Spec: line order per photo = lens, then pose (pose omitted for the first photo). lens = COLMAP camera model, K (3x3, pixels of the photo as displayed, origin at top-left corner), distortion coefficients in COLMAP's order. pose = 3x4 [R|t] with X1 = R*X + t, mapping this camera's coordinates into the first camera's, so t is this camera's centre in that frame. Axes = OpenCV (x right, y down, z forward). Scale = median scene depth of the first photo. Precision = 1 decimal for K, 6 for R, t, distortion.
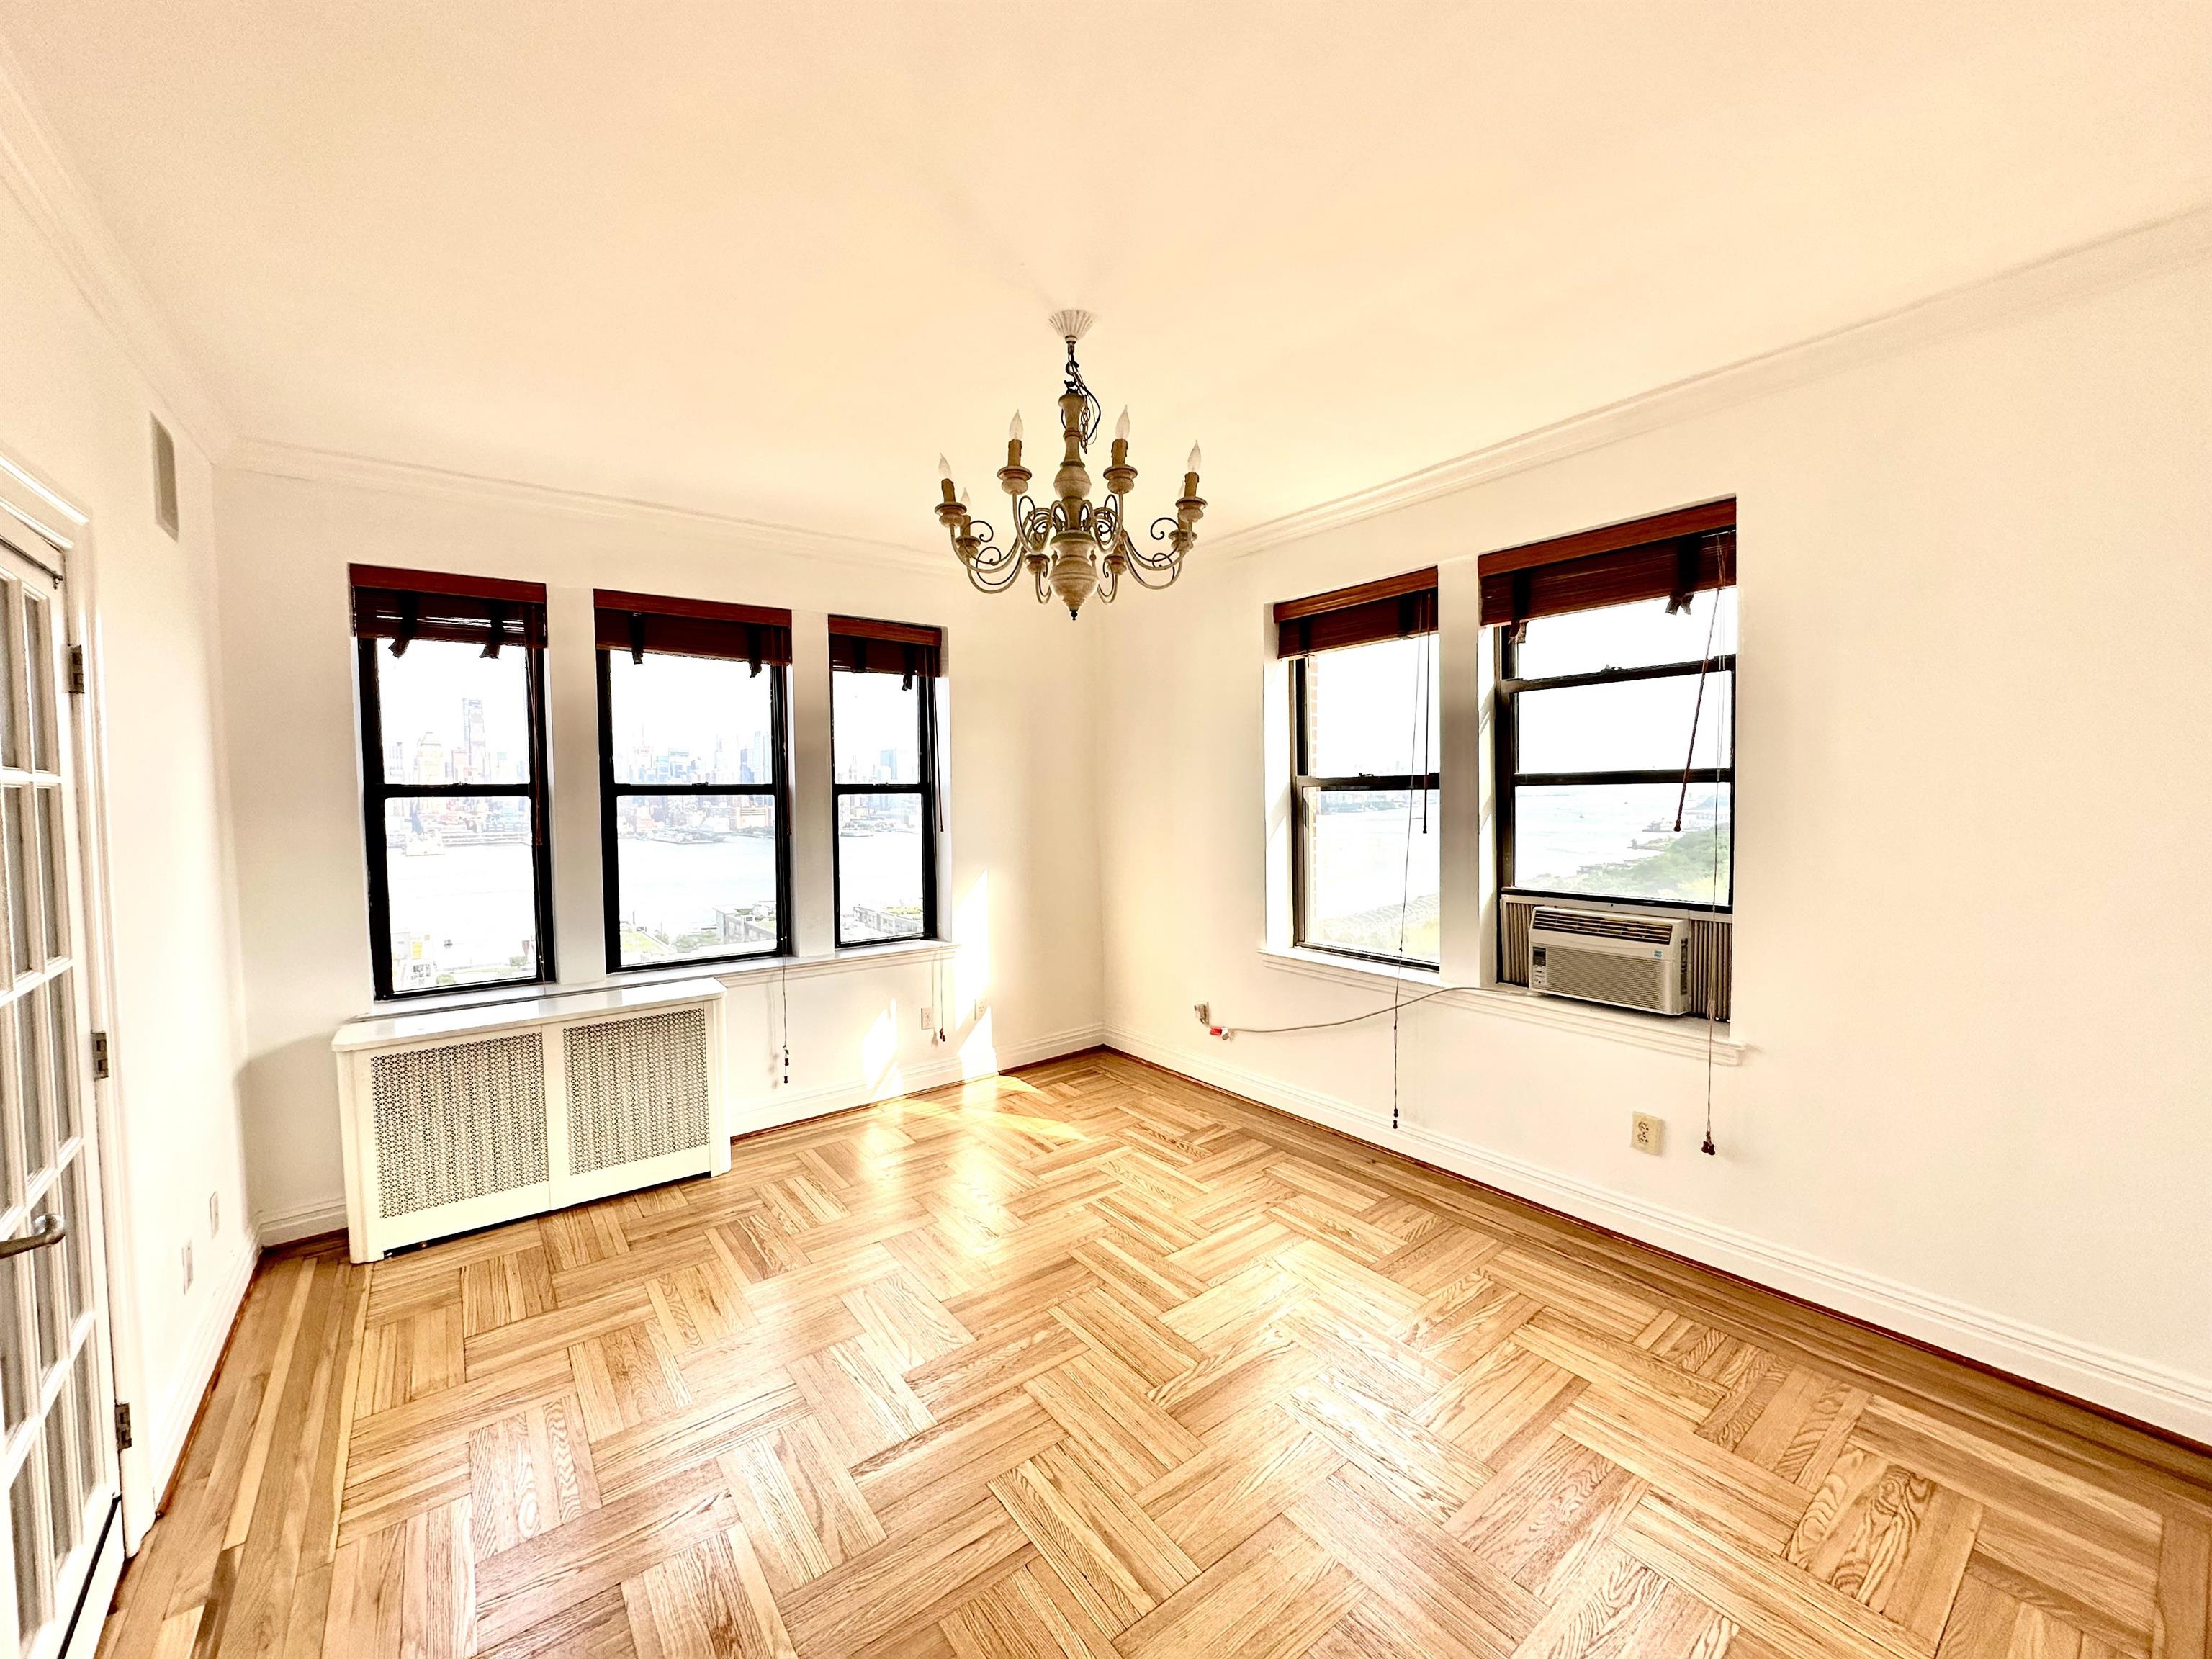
lens RADIAL K [[882.5, 0, 1106.5], [0, 882.5, 830.6], [0, 0, 1]] dist [-0.002153, -0.000022]
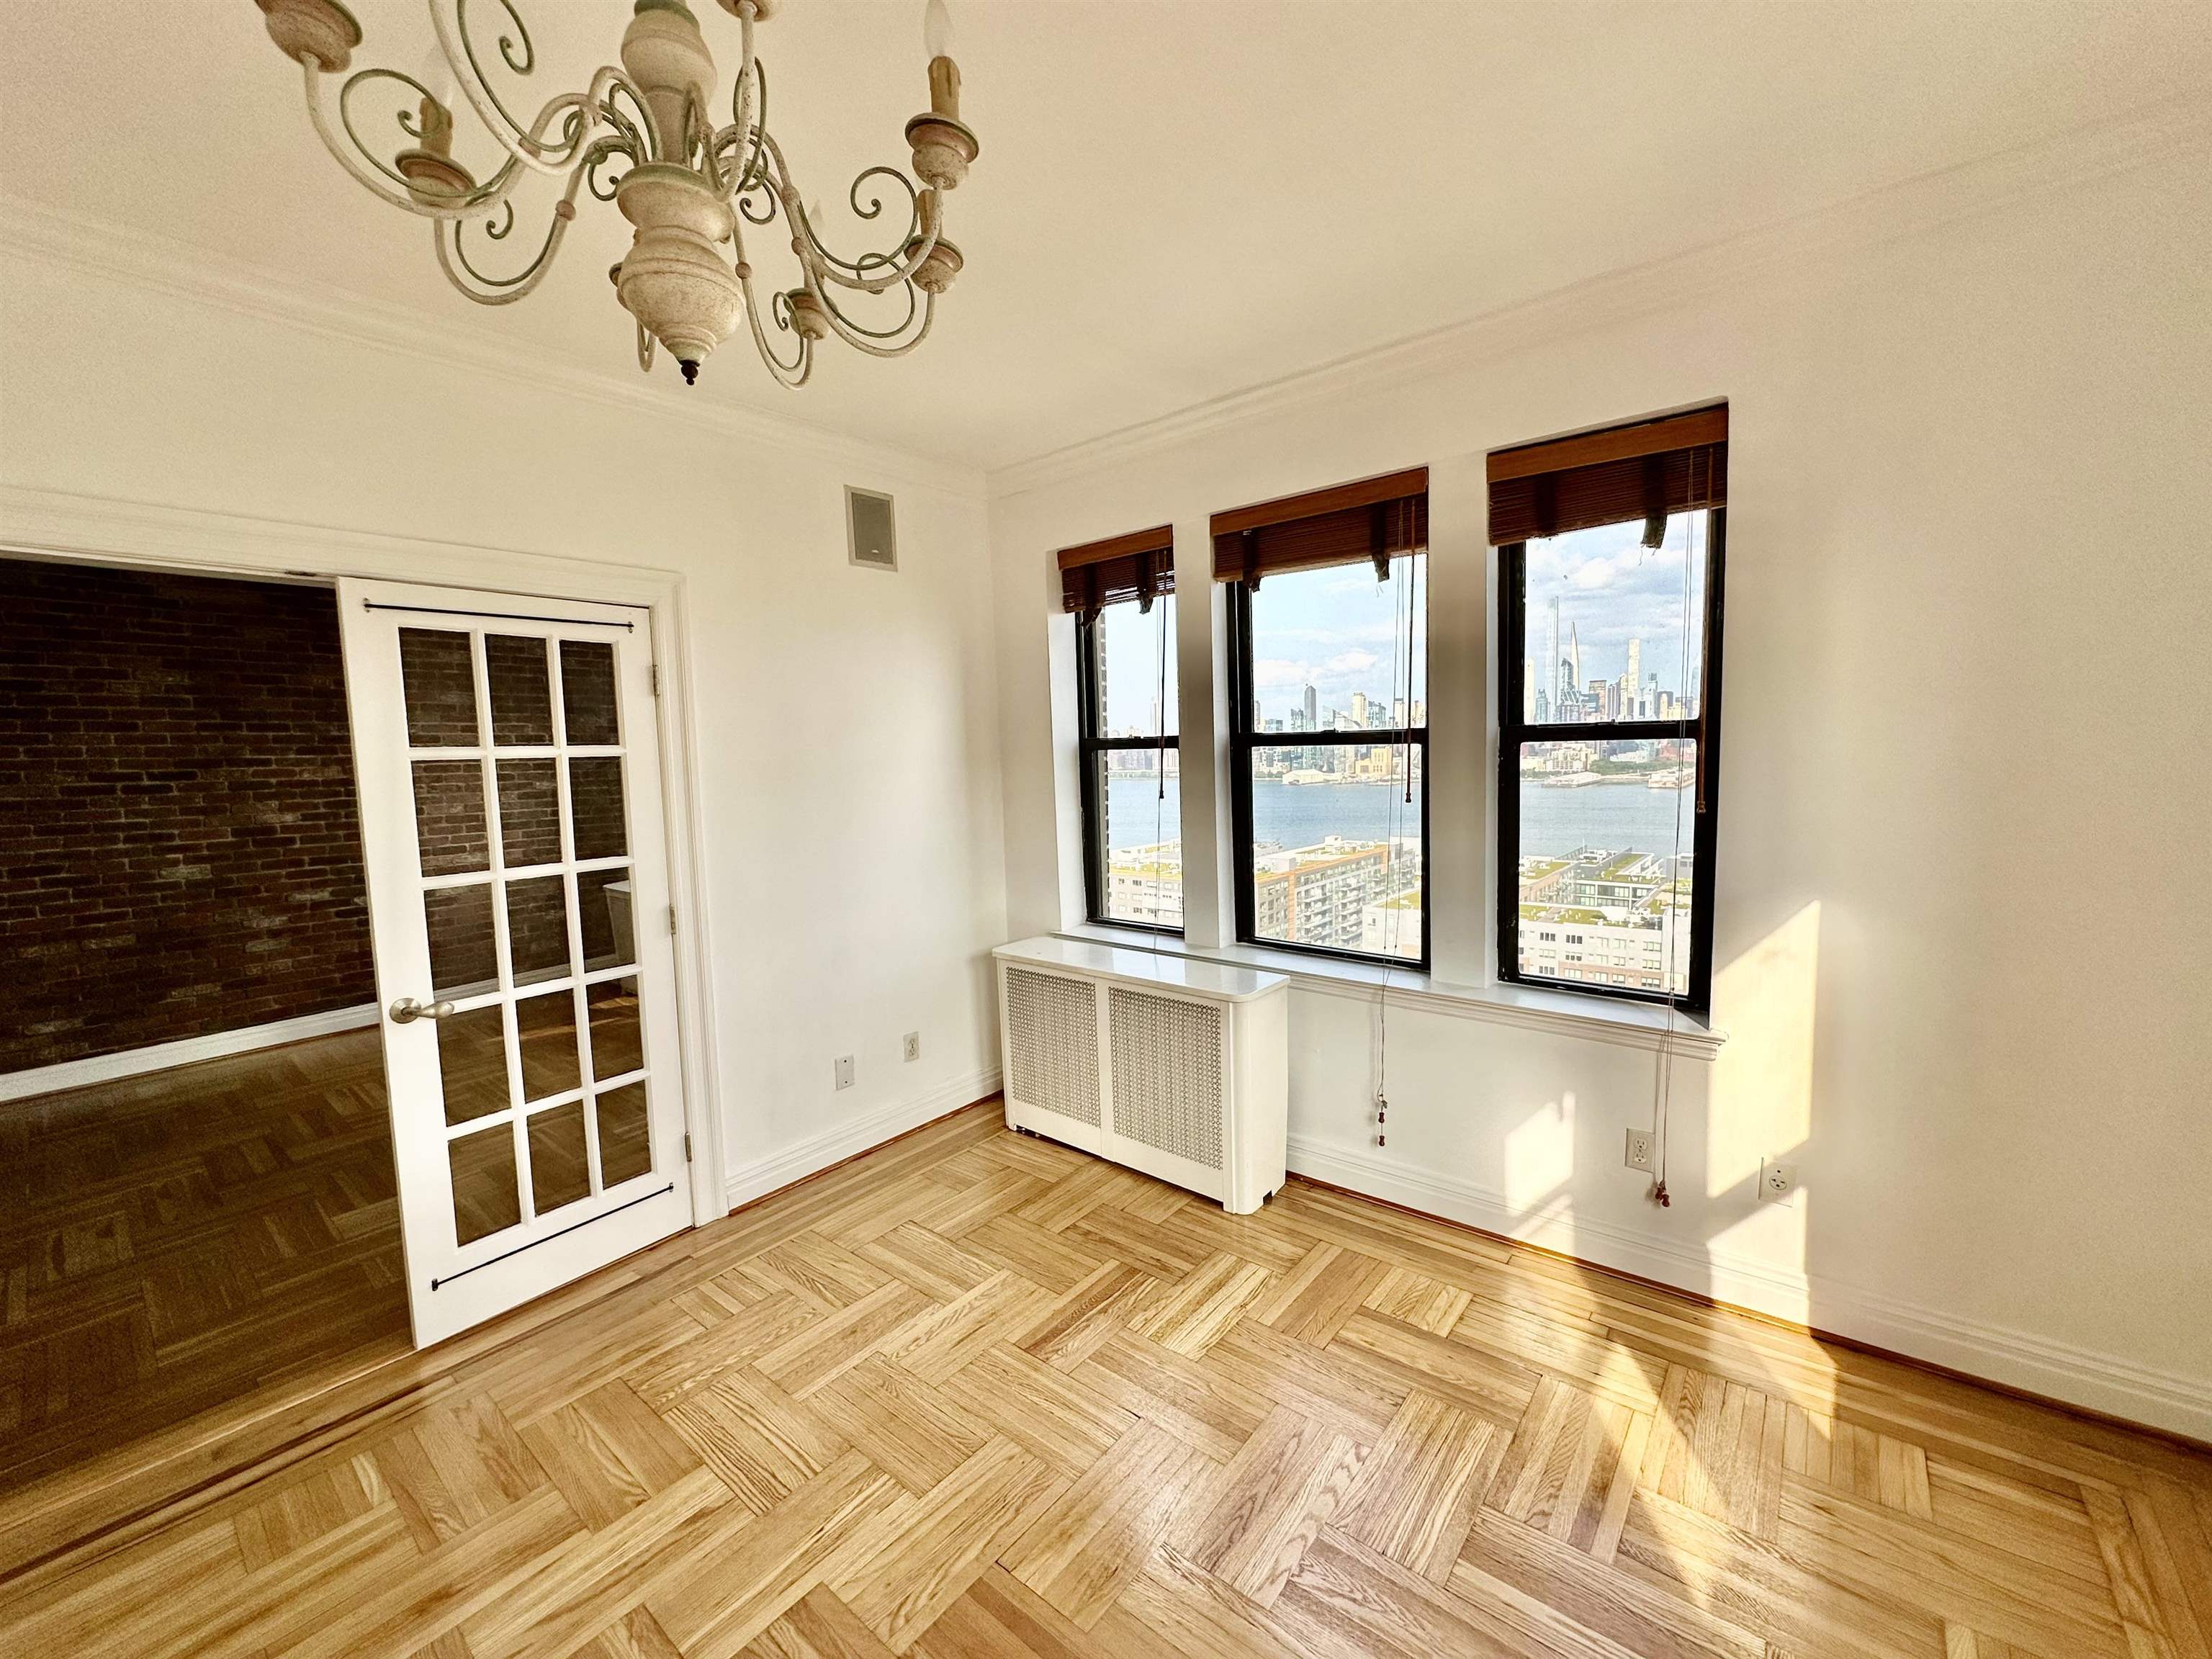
lens RADIAL K [[882.5, 0, 1106.5], [0, 882.5, 830.6], [0, 0, 1]] dist [-0.002153, -0.000022]
pose [[0.224881, 0.089303, -0.970285, 0.305364], [-0.020245, 0.996005, 0.086978, -0.033042], [0.974176, 0.000084, 0.225791, 0.720789]]
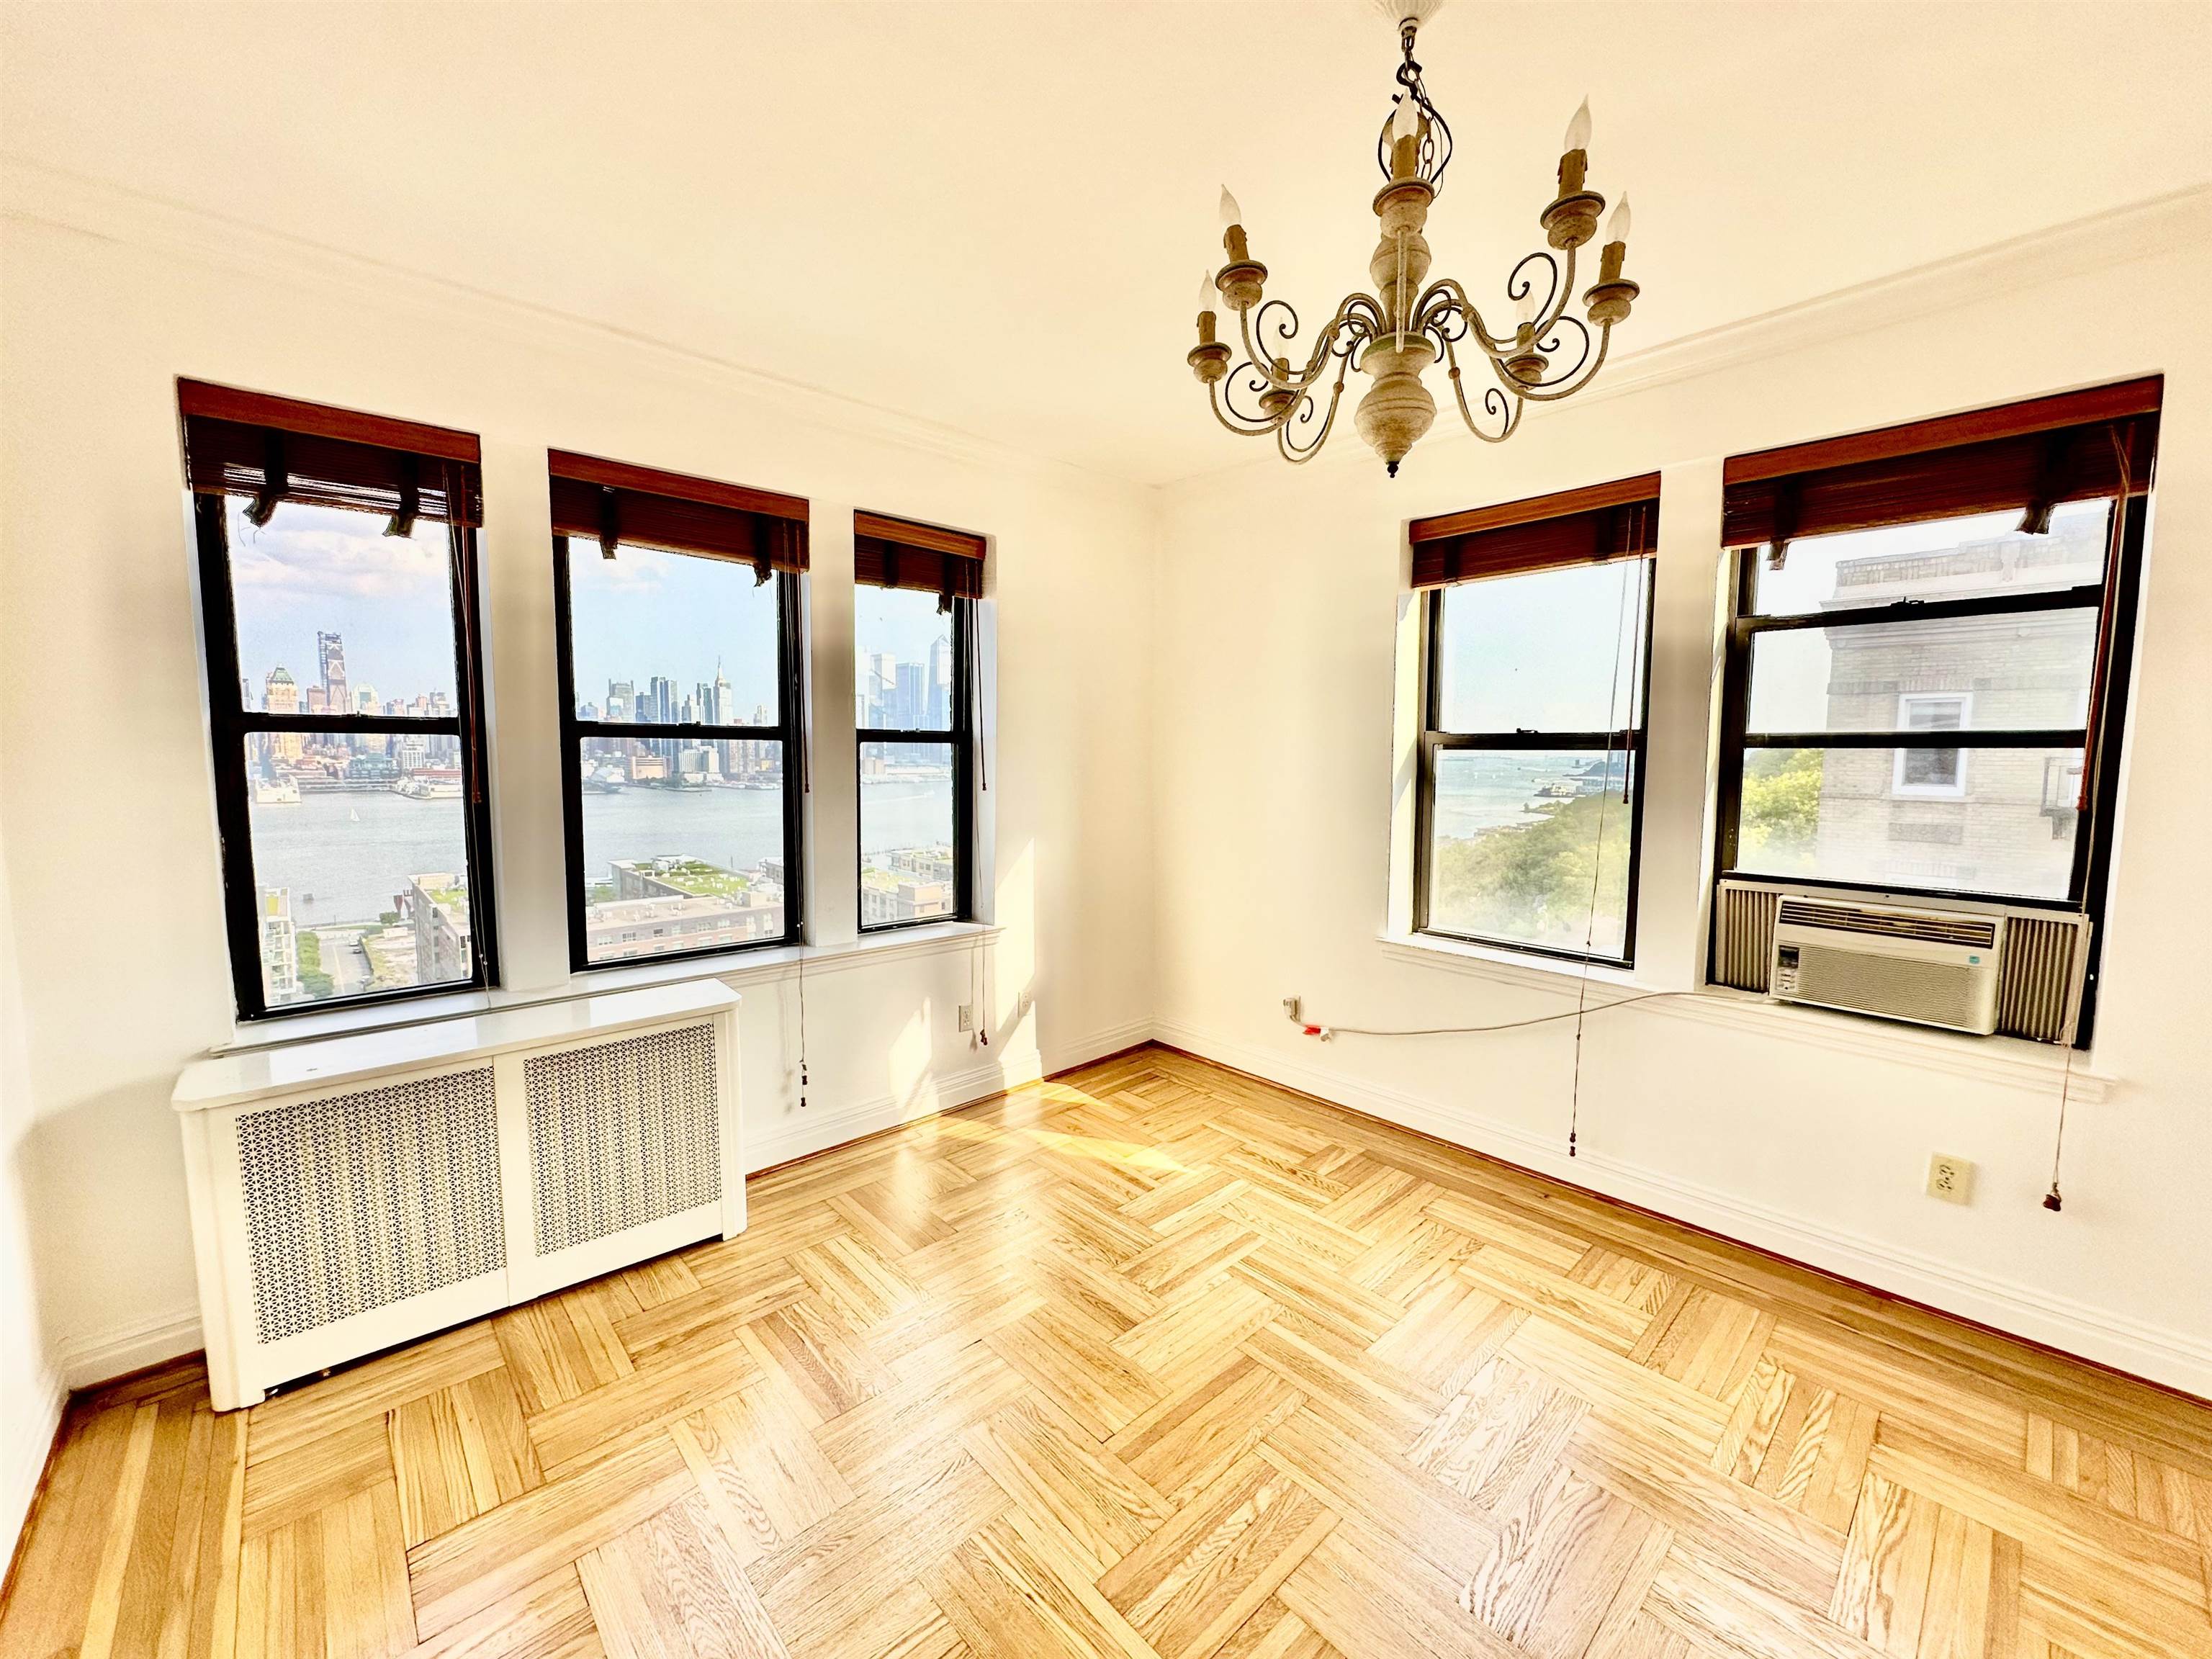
lens RADIAL K [[882.5, 0, 1106.5], [0, 882.5, 830.6], [0, 0, 1]] dist [-0.002153, -0.000022]
pose [[0.995284, 0.011267, 0.096349, -0.200516], [-0.015886, 0.998754, 0.047310, -0.002988], [-0.095696, -0.048617, 0.994223, 0.232420]]
